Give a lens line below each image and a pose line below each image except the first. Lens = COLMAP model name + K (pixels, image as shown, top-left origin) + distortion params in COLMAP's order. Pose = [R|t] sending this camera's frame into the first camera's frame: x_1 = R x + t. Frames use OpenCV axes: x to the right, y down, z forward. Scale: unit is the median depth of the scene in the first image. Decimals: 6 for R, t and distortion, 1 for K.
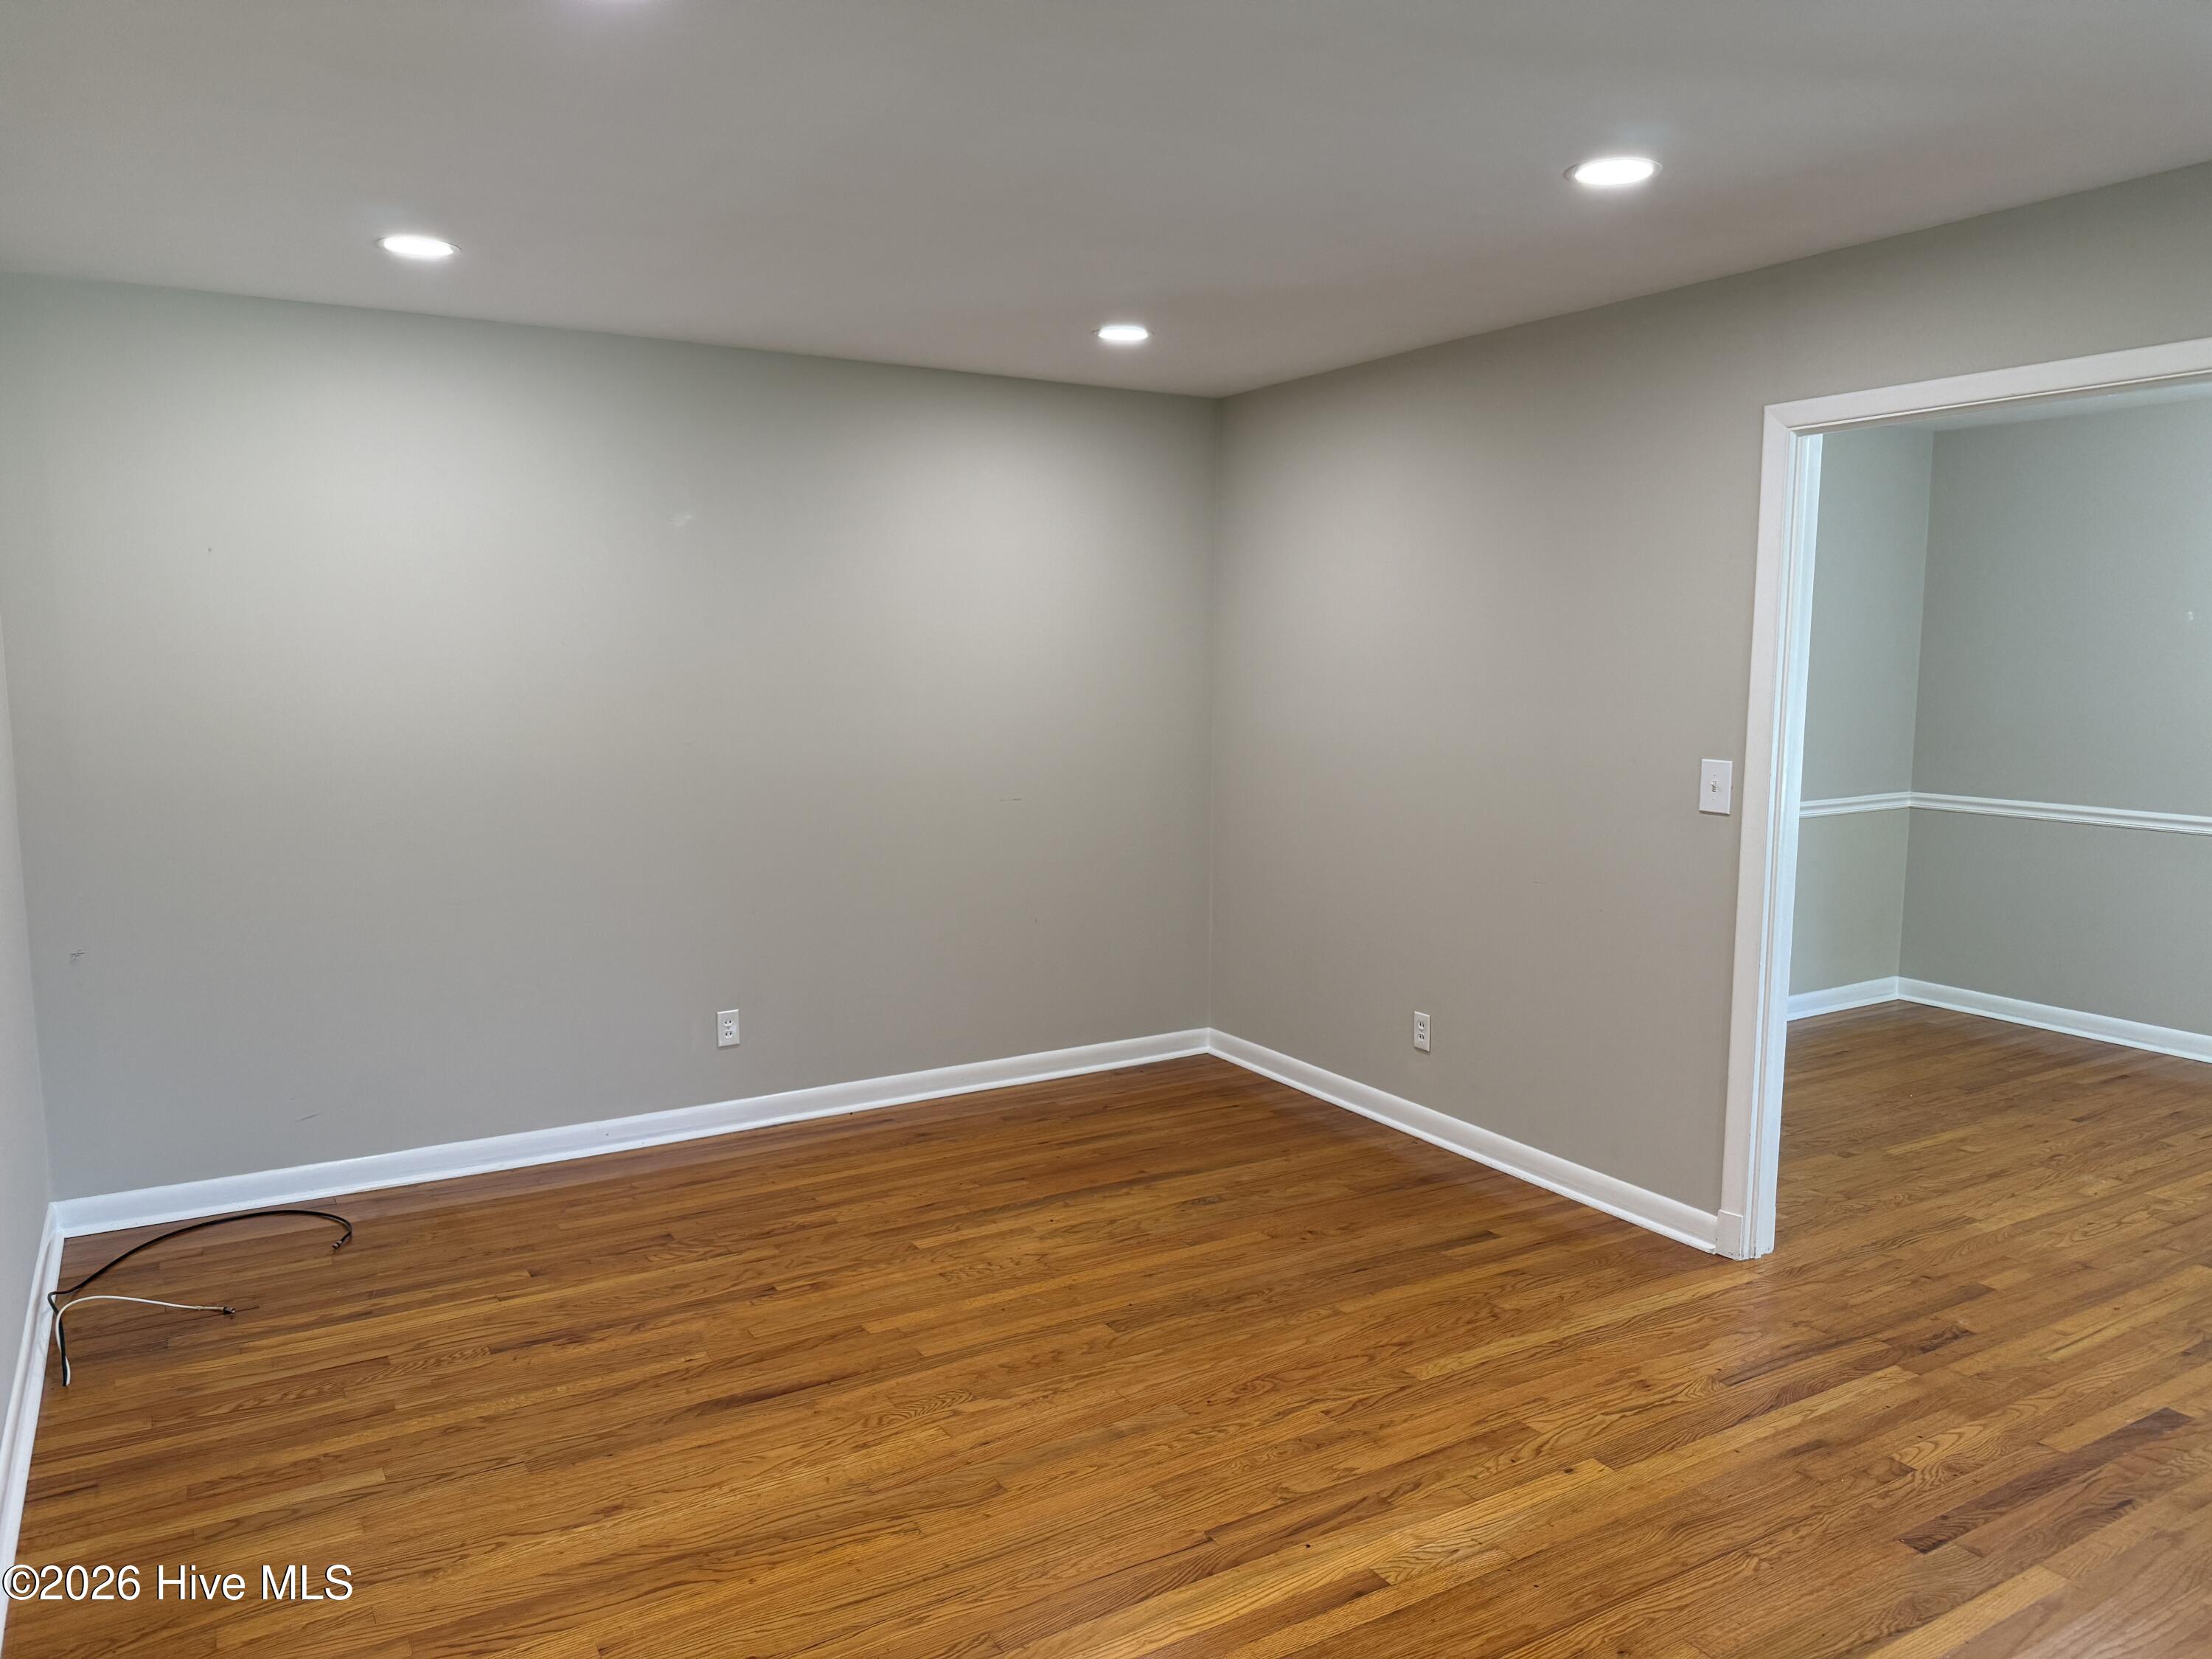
lens RADIAL K [[1569.6, 0, 1115.0], [0, 1569.6, 824.1], [0, 0, 1]] dist [0.053105, -0.071913]
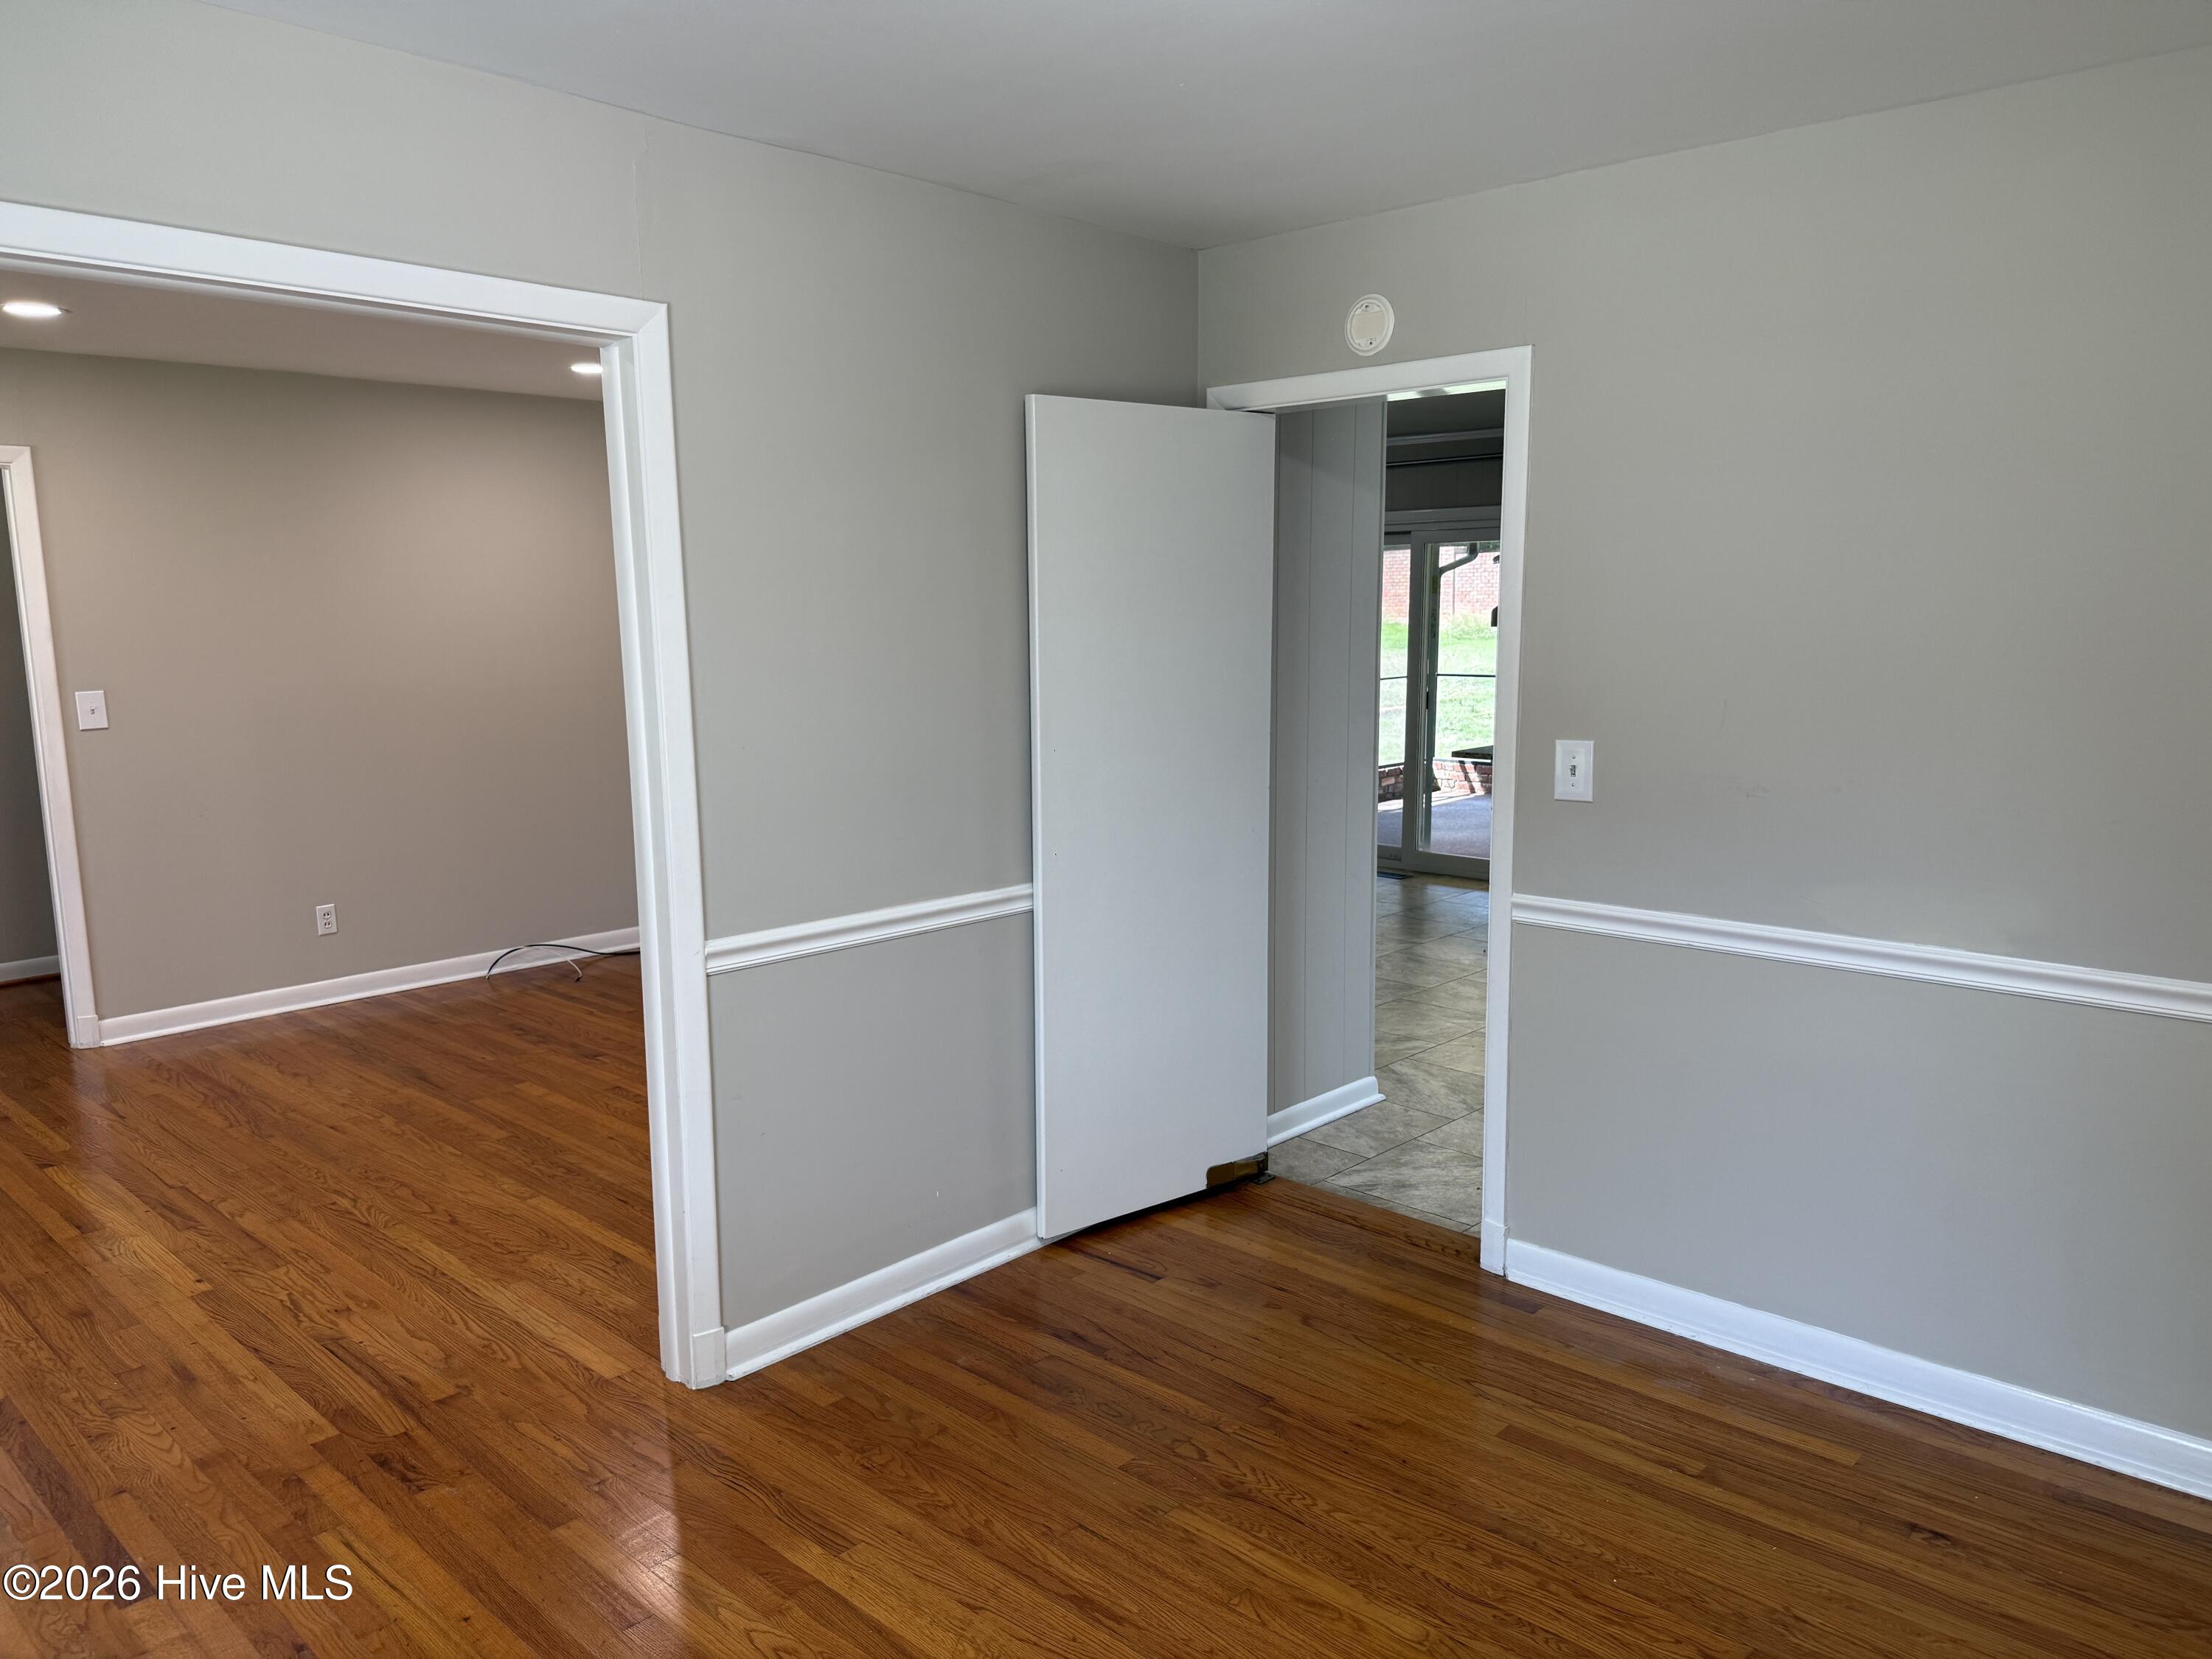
lens RADIAL K [[1569.6, 0, 1100.9], [0, 1569.6, 826.2], [0, 0, 1]] dist [0.053105, -0.071913]
pose [[0.270844, 0.132251, -0.953495, 1.294512], [-0.109366, 0.988332, 0.106017, -0.123310], [0.956390, 0.075566, 0.282148, 1.040043]]
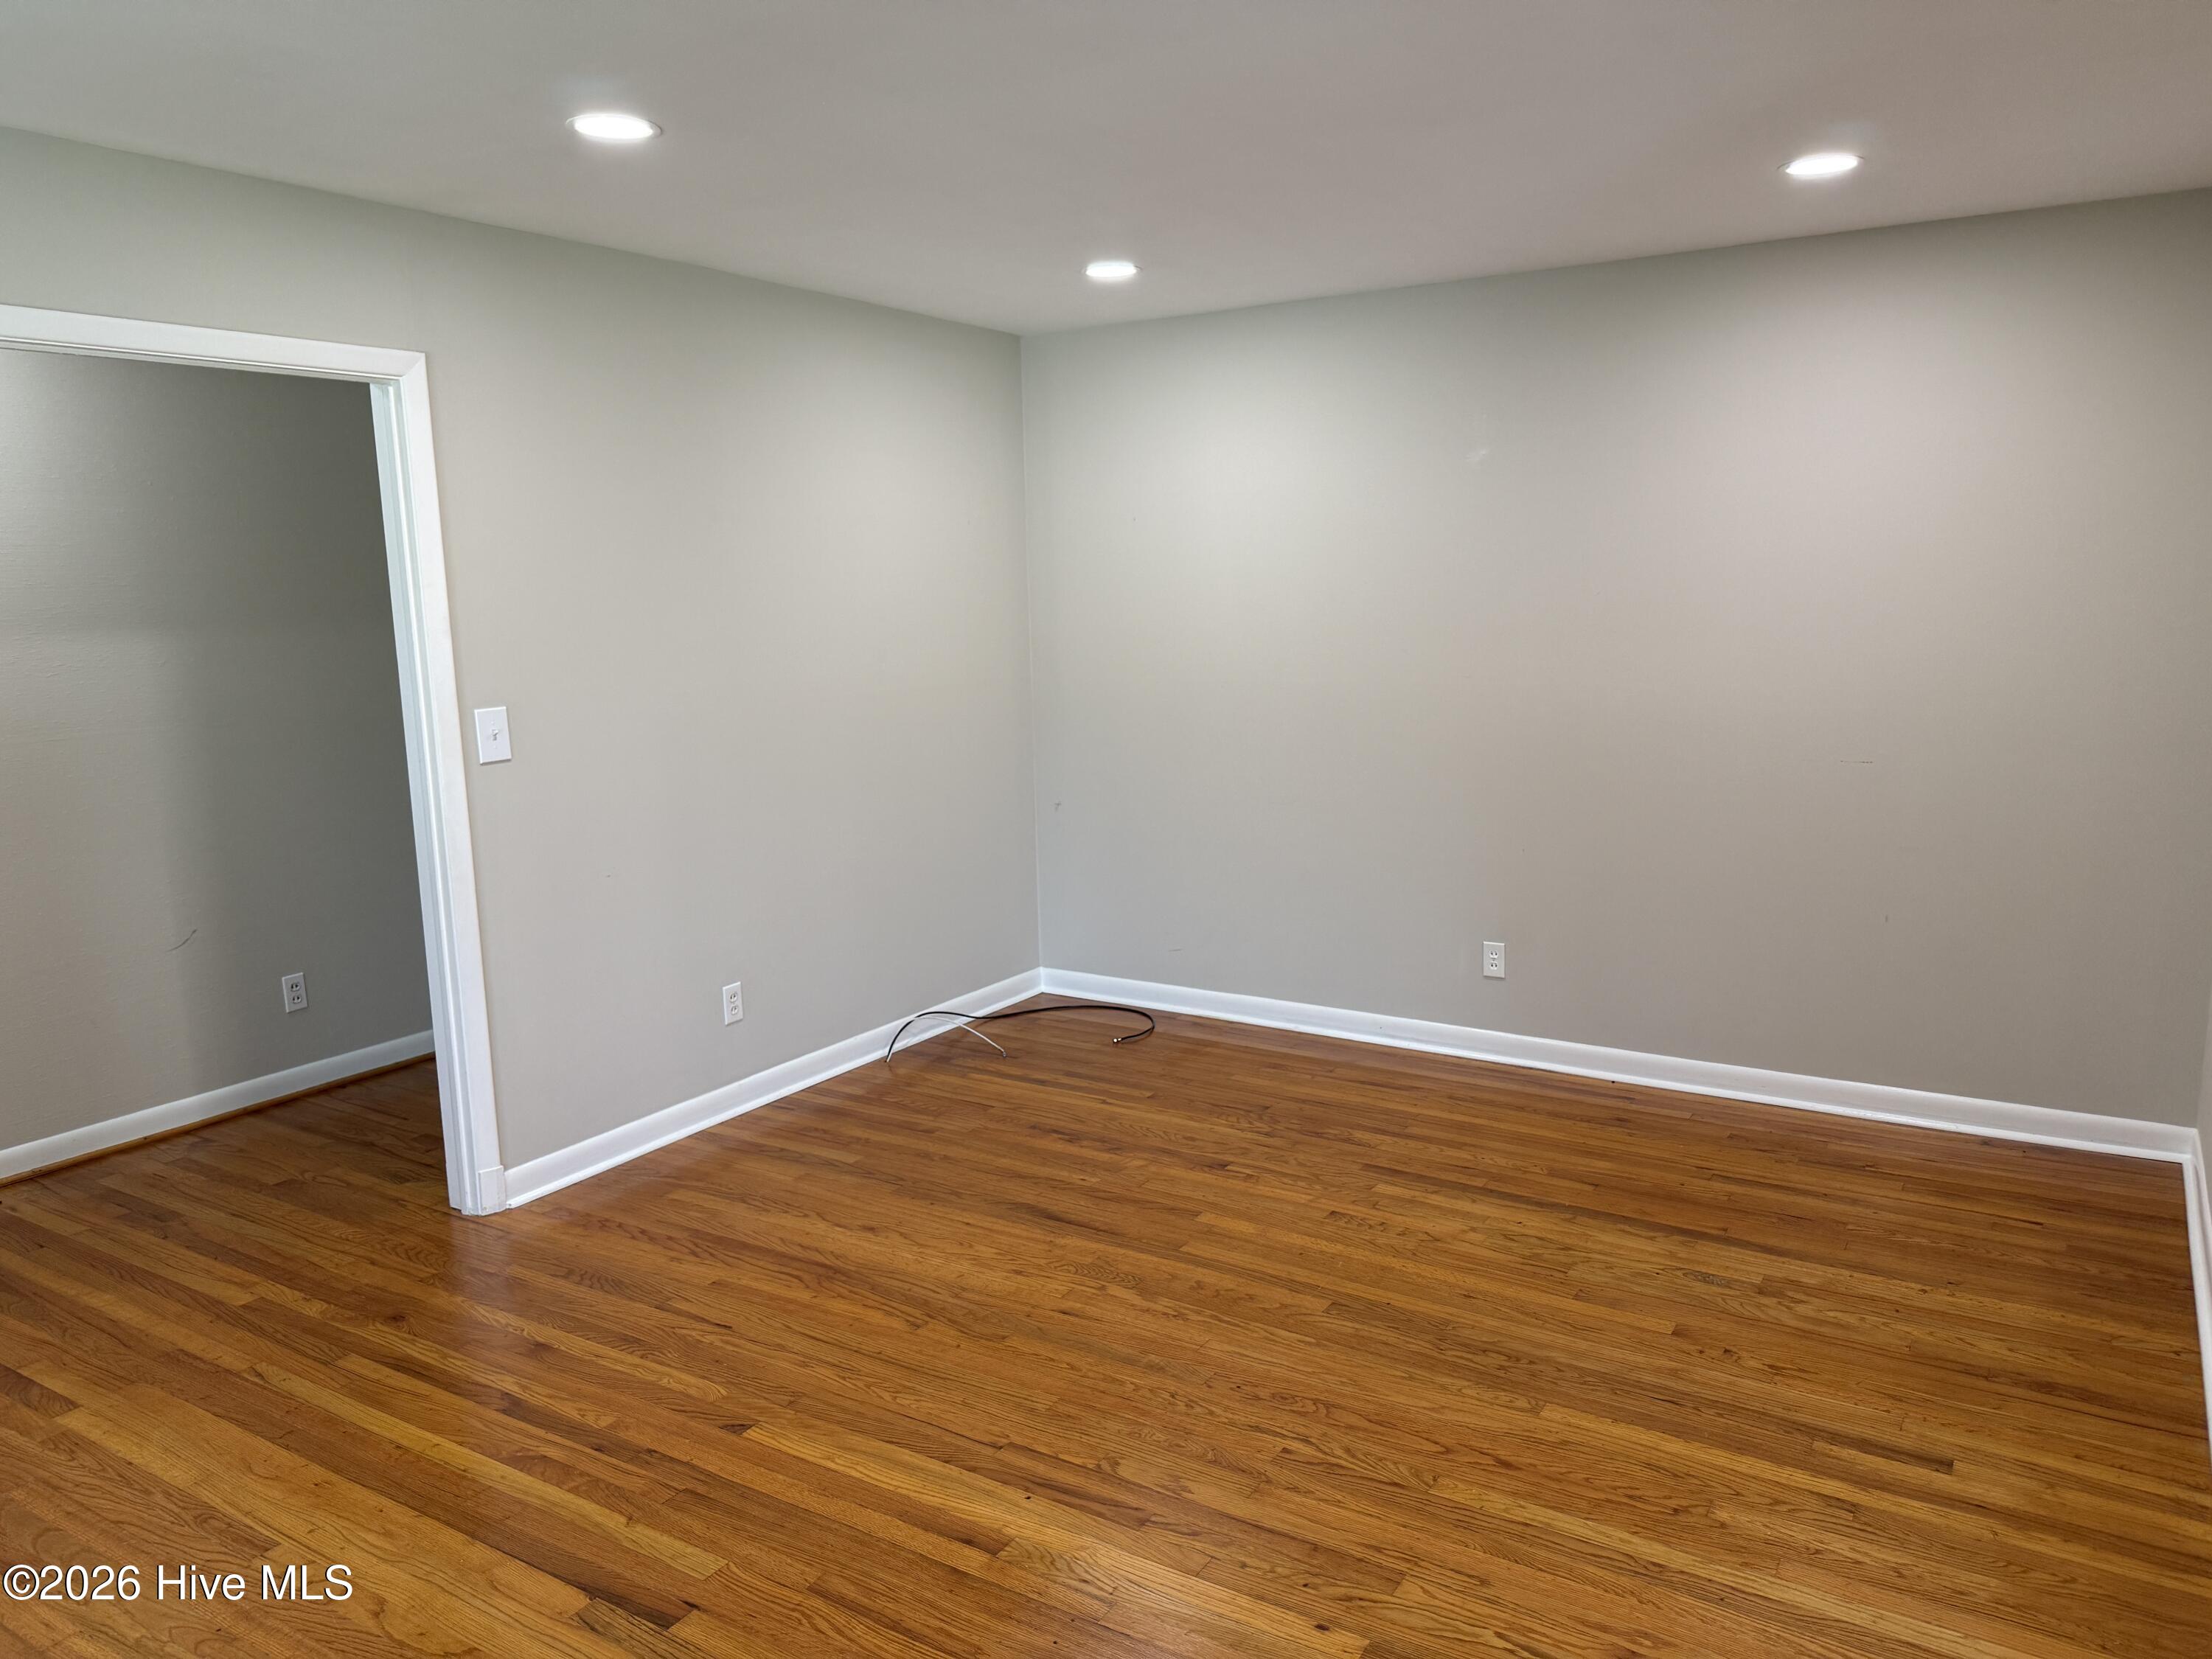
lens RADIAL K [[1569.6, 0, 1112.4], [0, 1569.6, 823.0], [0, 0, 1]] dist [0.053105, -0.071913]
pose [[0.448780, 0.125337, -0.884809, 0.711388], [-0.084748, 0.991622, 0.097483, -0.047262], [0.889615, 0.031238, 0.455643, 0.426660]]
